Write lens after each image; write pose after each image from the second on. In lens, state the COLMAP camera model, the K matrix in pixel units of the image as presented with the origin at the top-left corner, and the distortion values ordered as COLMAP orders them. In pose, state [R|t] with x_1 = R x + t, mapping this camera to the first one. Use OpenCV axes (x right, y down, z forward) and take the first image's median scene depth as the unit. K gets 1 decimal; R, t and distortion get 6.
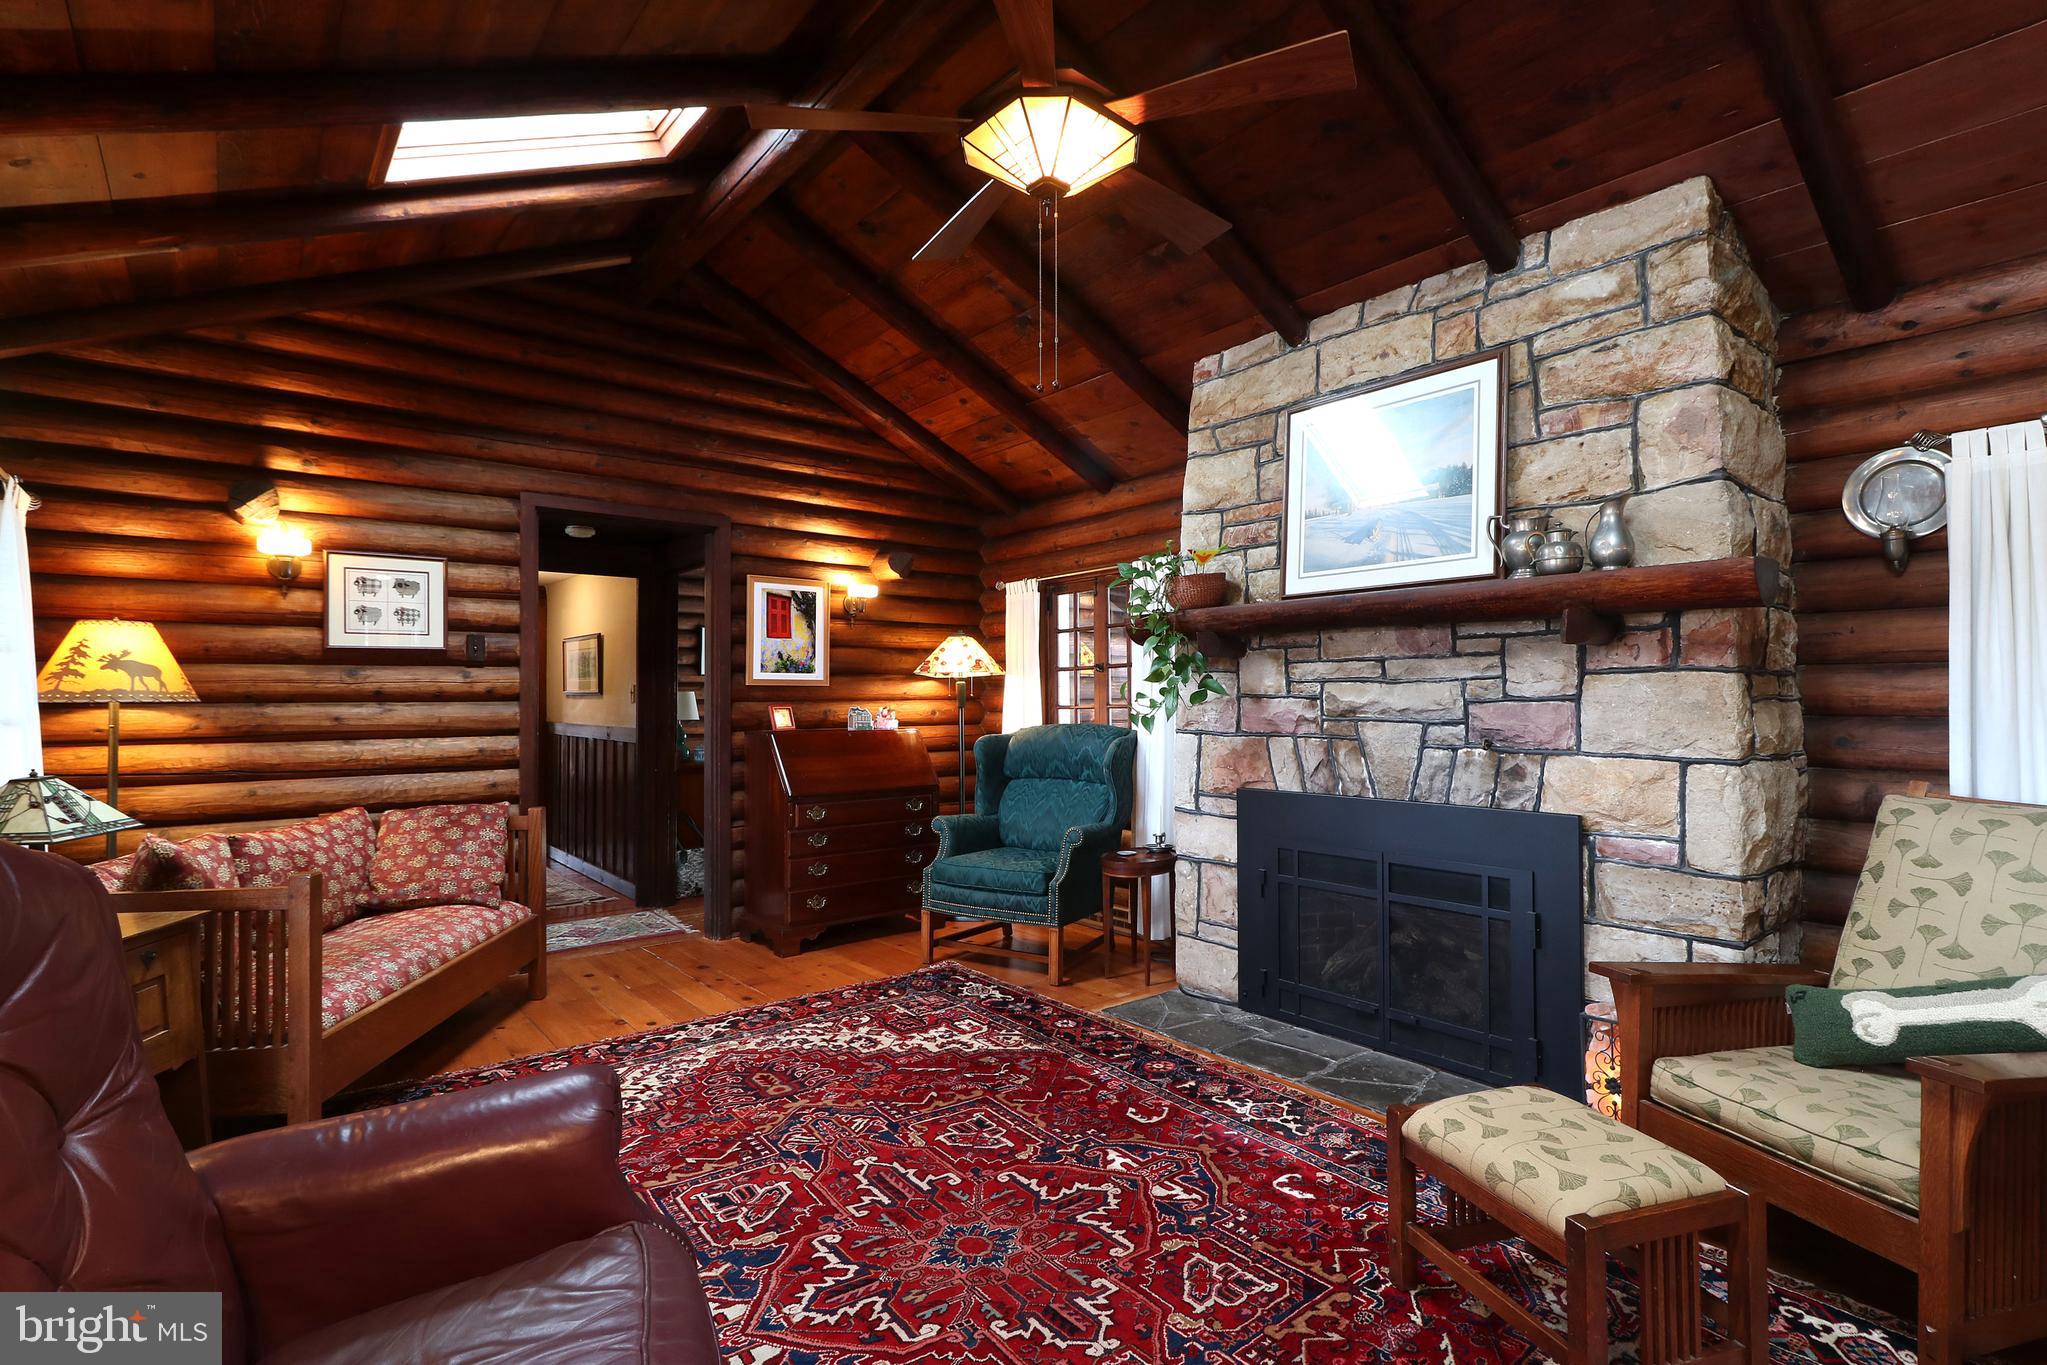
lens RADIAL K [[954.4, 0, 1032.4], [0, 954.4, 686.8], [0, 0, 1]] dist [0.000090, 0.001086]
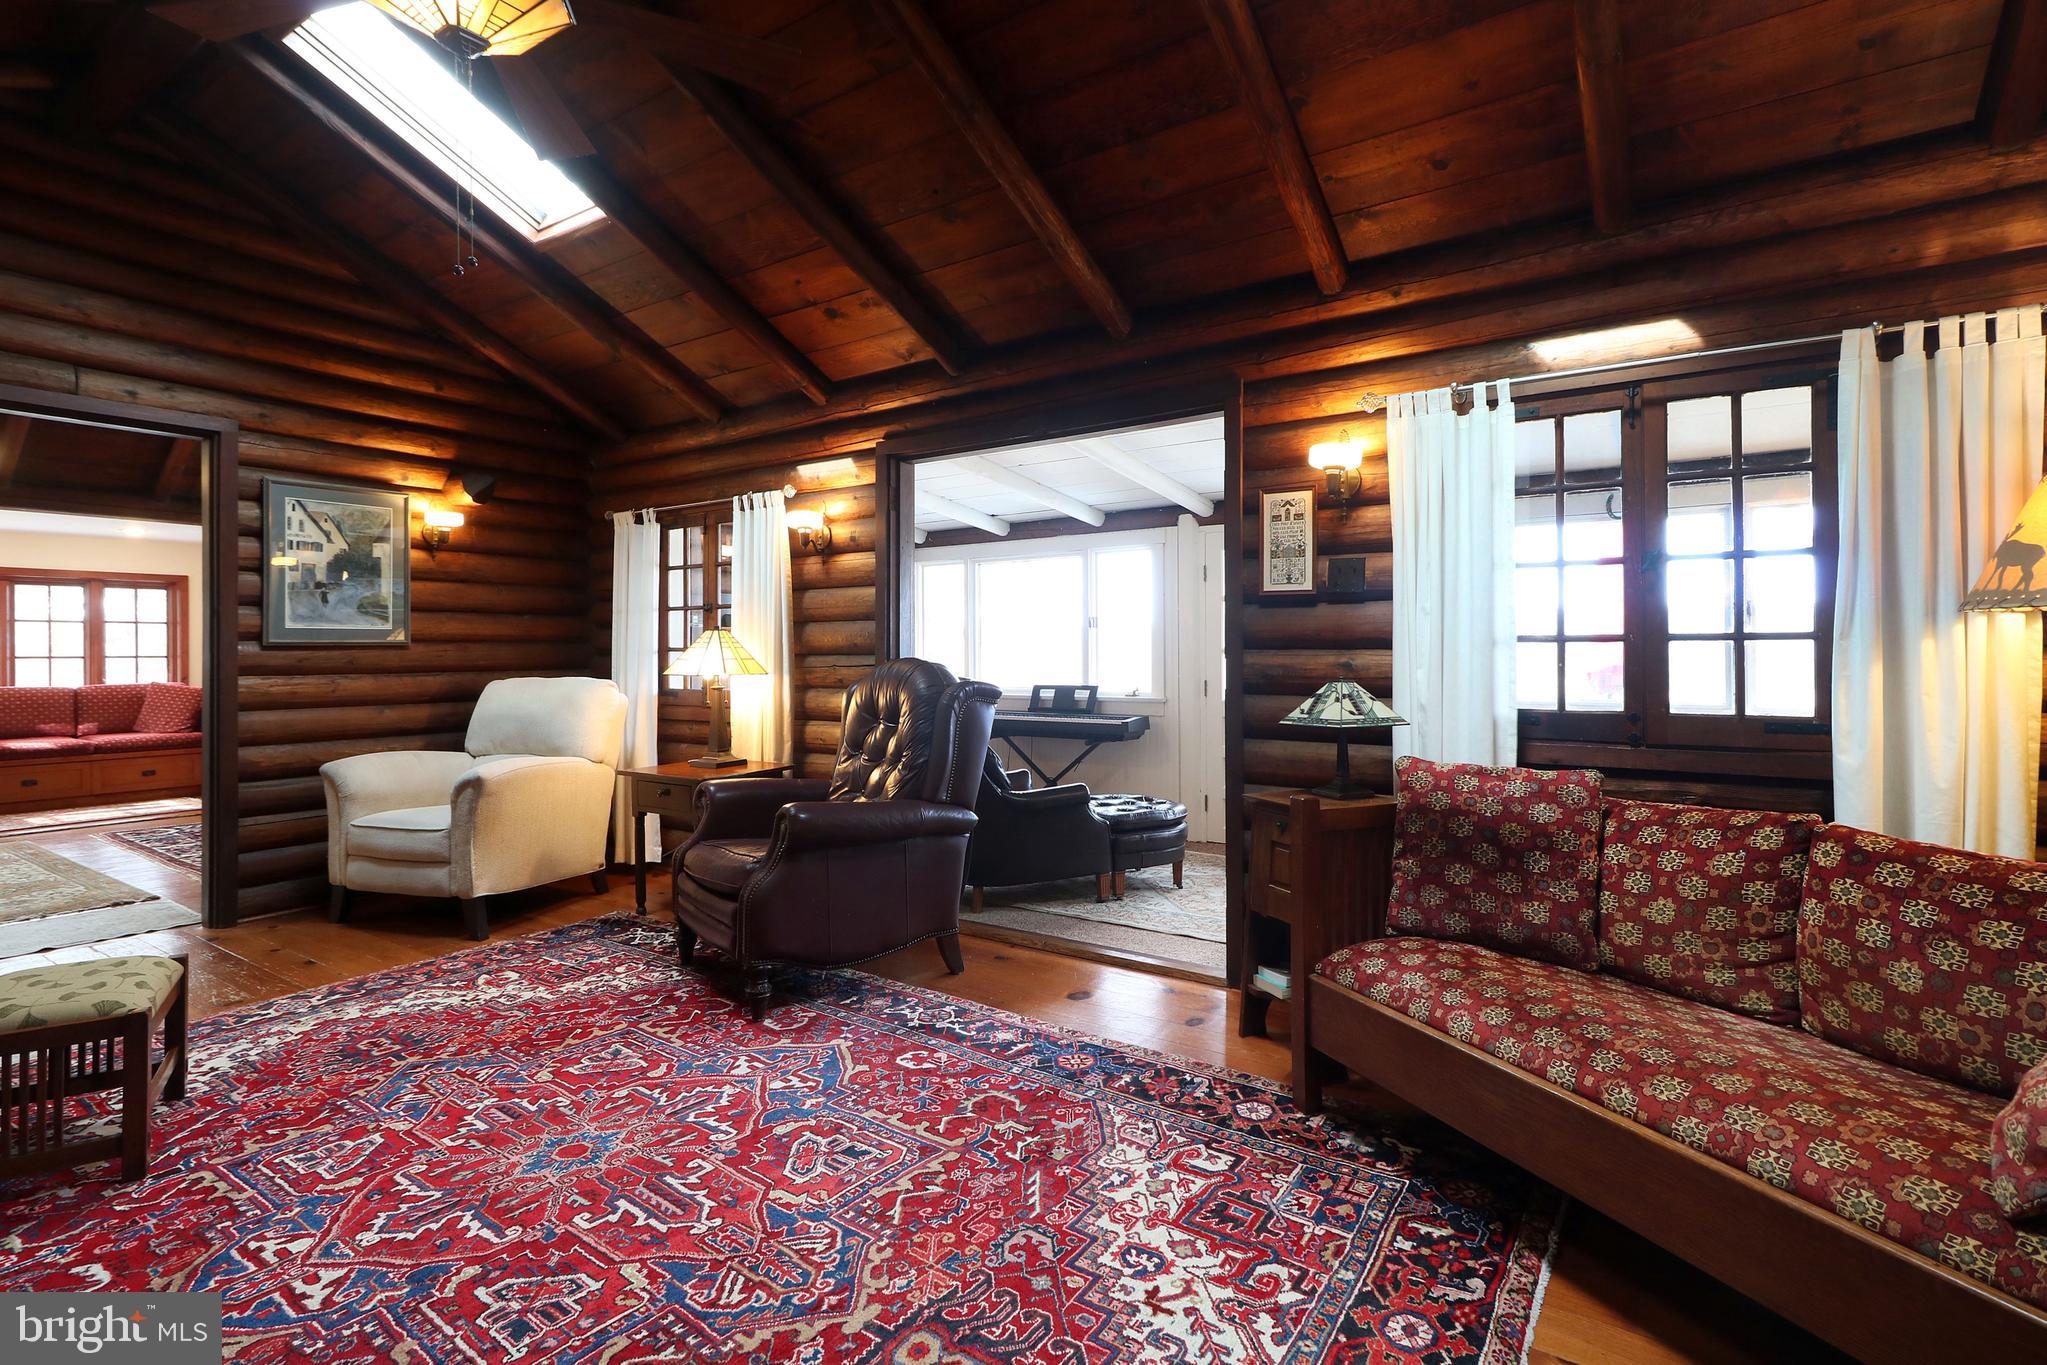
lens RADIAL K [[973.6, 0, 1049.3], [0, 973.6, 646.6], [0, 0, 1]] dist [-0.000785, 0.002451]
pose [[-0.957220, 0.007956, -0.289252, -0.170870], [0.012328, 0.999836, -0.013298, 0.038100], [0.289099, -0.016295, -0.957161, 1.448651]]
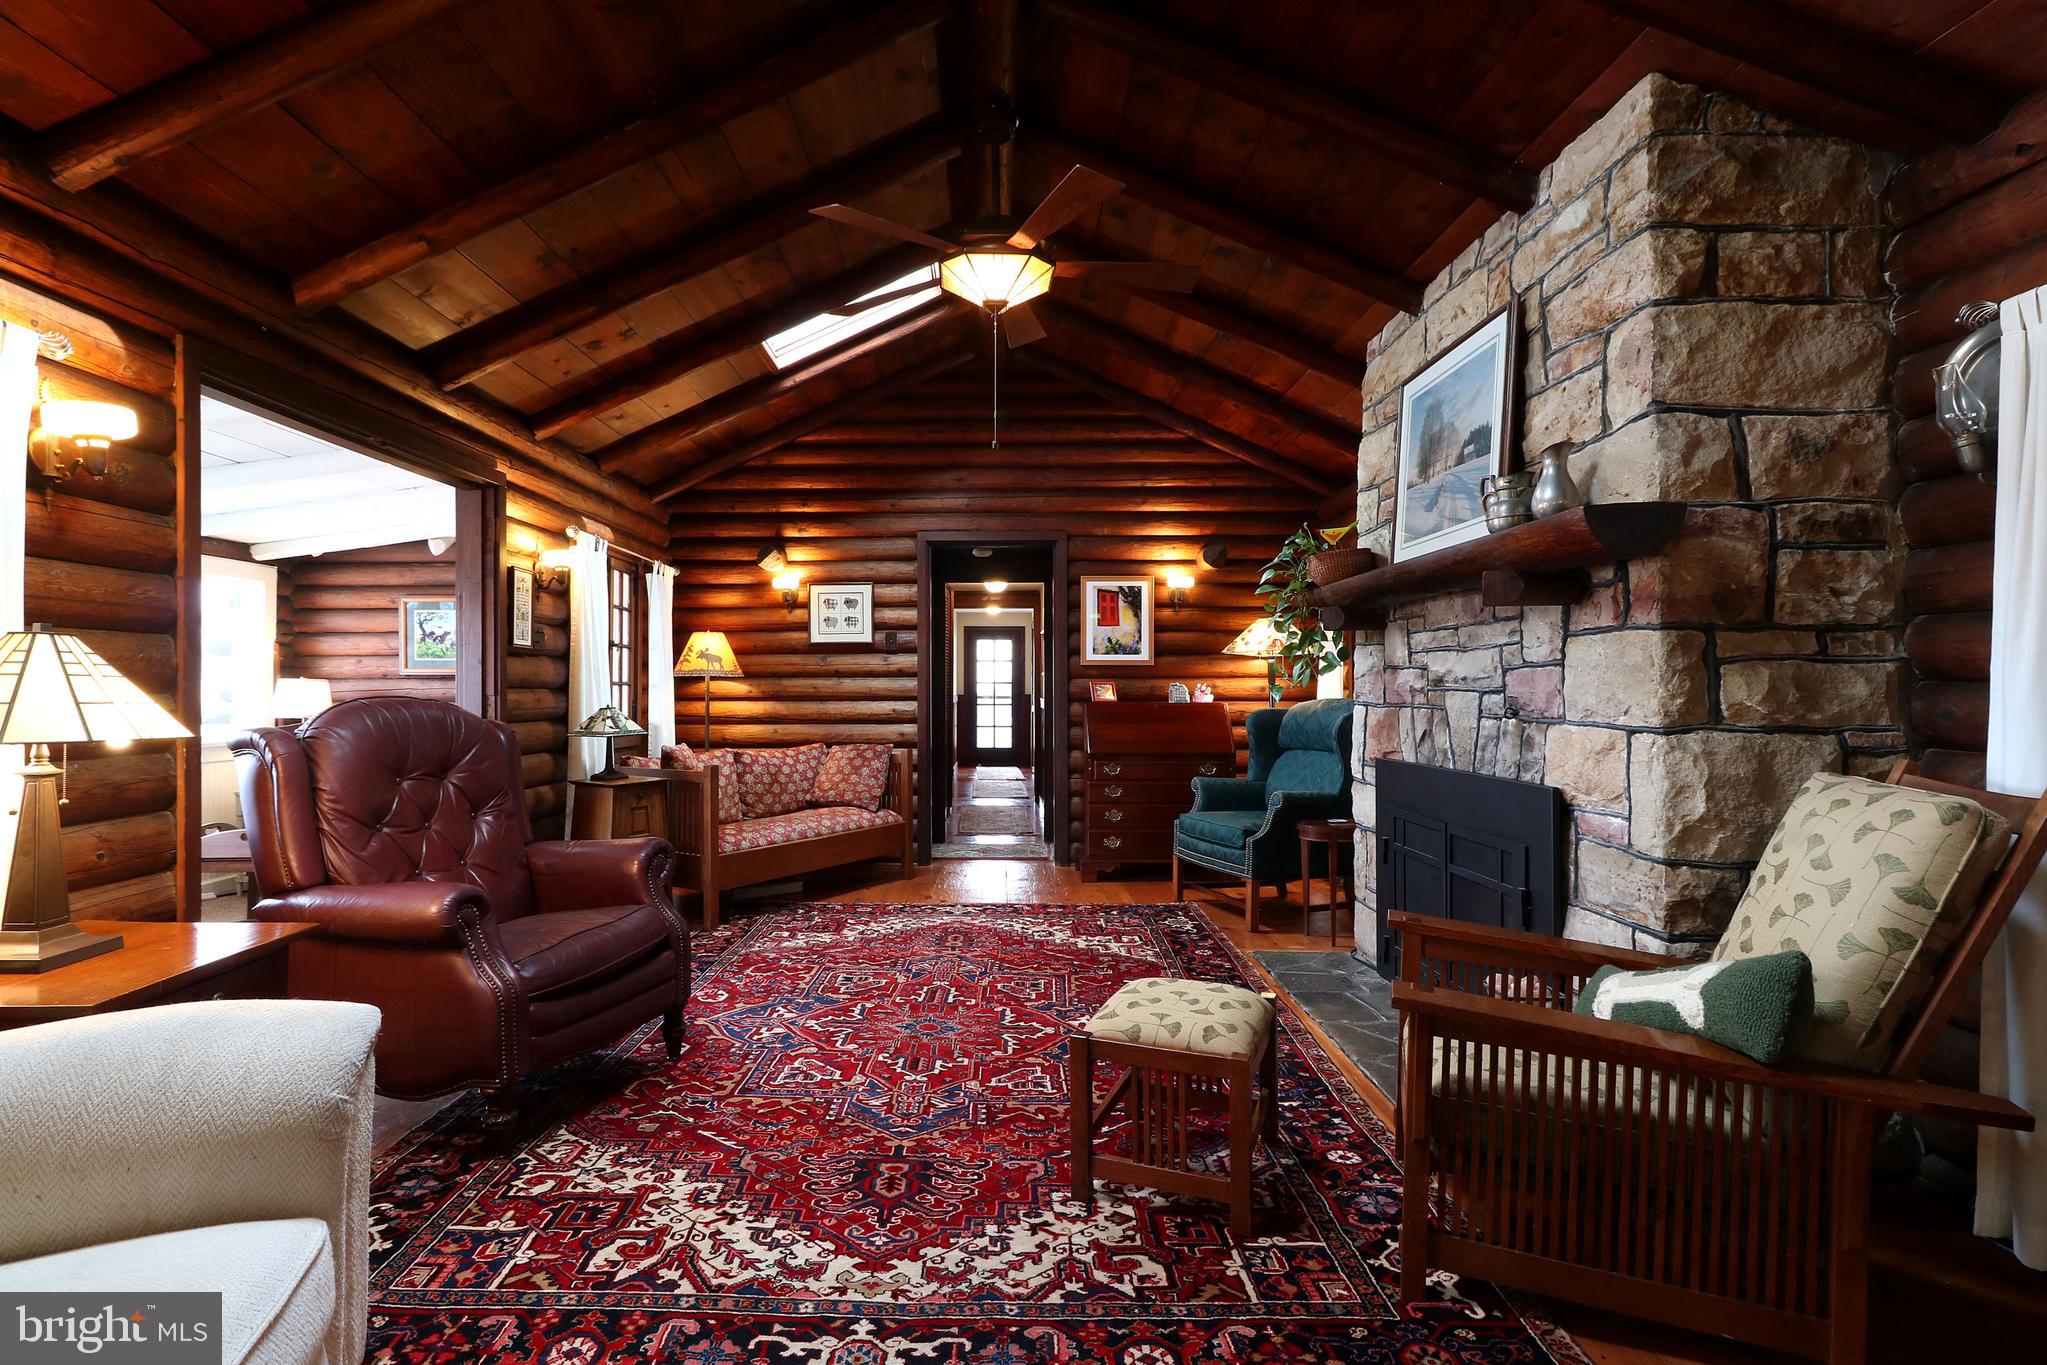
lens RADIAL K [[973.6, 0, 977.3], [0, 973.6, 671.4], [0, 0, 1]] dist [-0.000785, 0.002451]
pose [[0.759805, -0.007614, -0.650106, 0.669587], [0.005541, 0.999971, -0.005236, 0.019815], [0.650127, 0.000376, 0.759825, -0.081518]]
